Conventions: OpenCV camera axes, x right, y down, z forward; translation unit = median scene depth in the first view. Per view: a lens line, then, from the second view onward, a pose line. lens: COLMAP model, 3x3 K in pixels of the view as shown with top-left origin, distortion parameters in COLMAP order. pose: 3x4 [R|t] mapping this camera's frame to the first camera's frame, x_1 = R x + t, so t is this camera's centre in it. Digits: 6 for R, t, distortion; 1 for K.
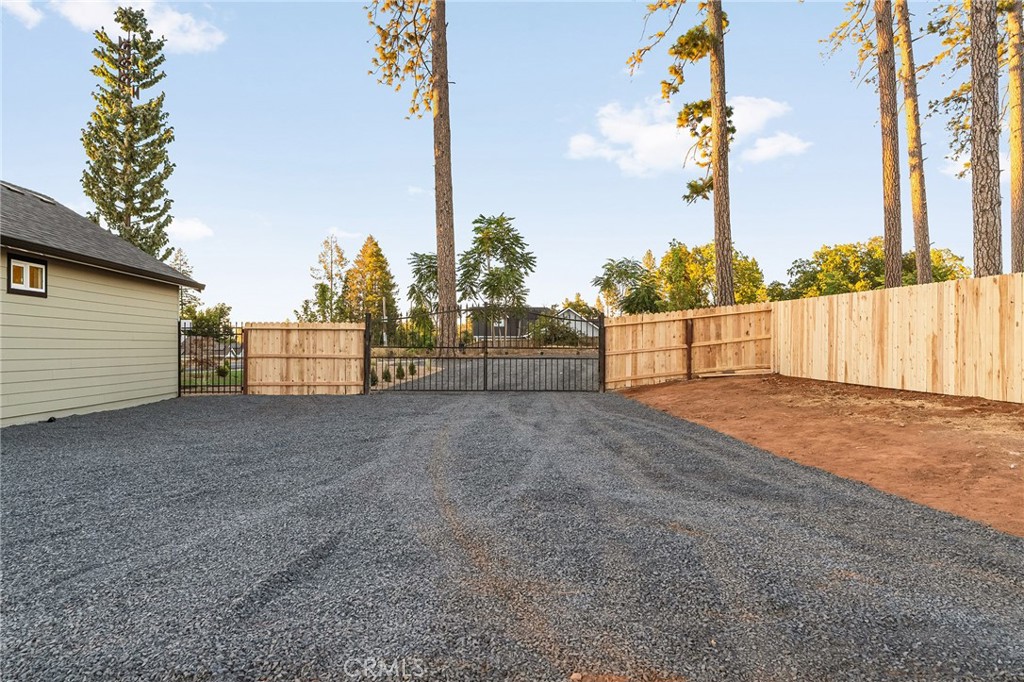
lens RADIAL K [[718.0, 0, 512.0], [0, 718.0, 341.0], [0, 0, 1]] dist [0.004248, 0.000534]
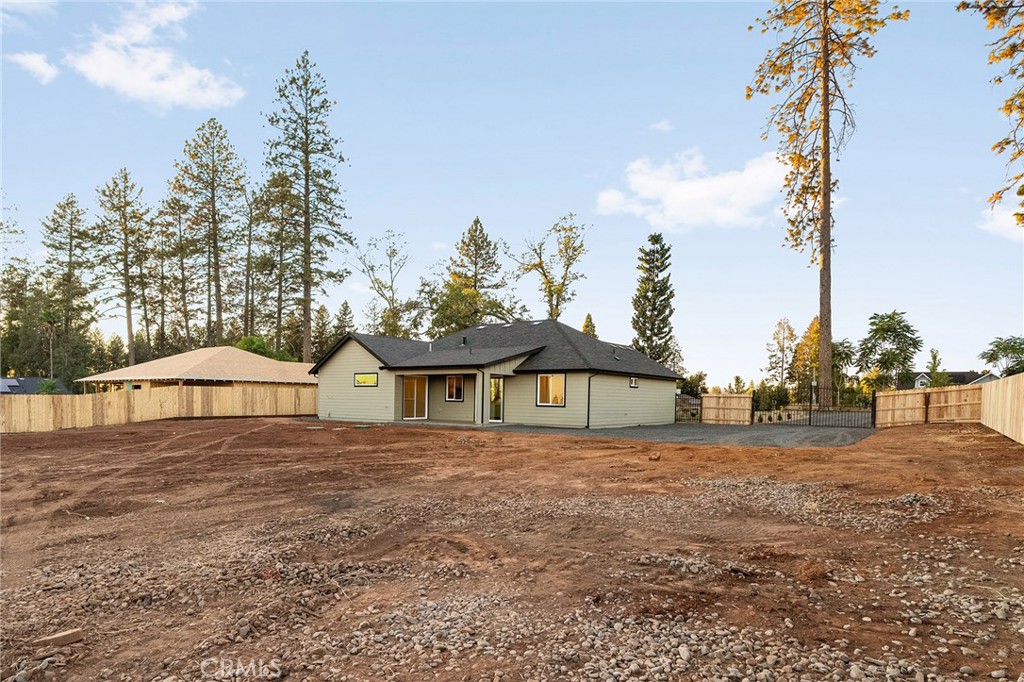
lens RADIAL K [[578.2, 0, 486.5], [0, 578.2, 427.1], [0, 0, 1]] dist [-0.003467, -0.000630]
pose [[0.737473, 0.041711, -0.674087, 0.230355], [-0.005846, 0.998448, 0.055387, -0.009571], [0.675351, -0.036906, 0.736572, -0.522534]]
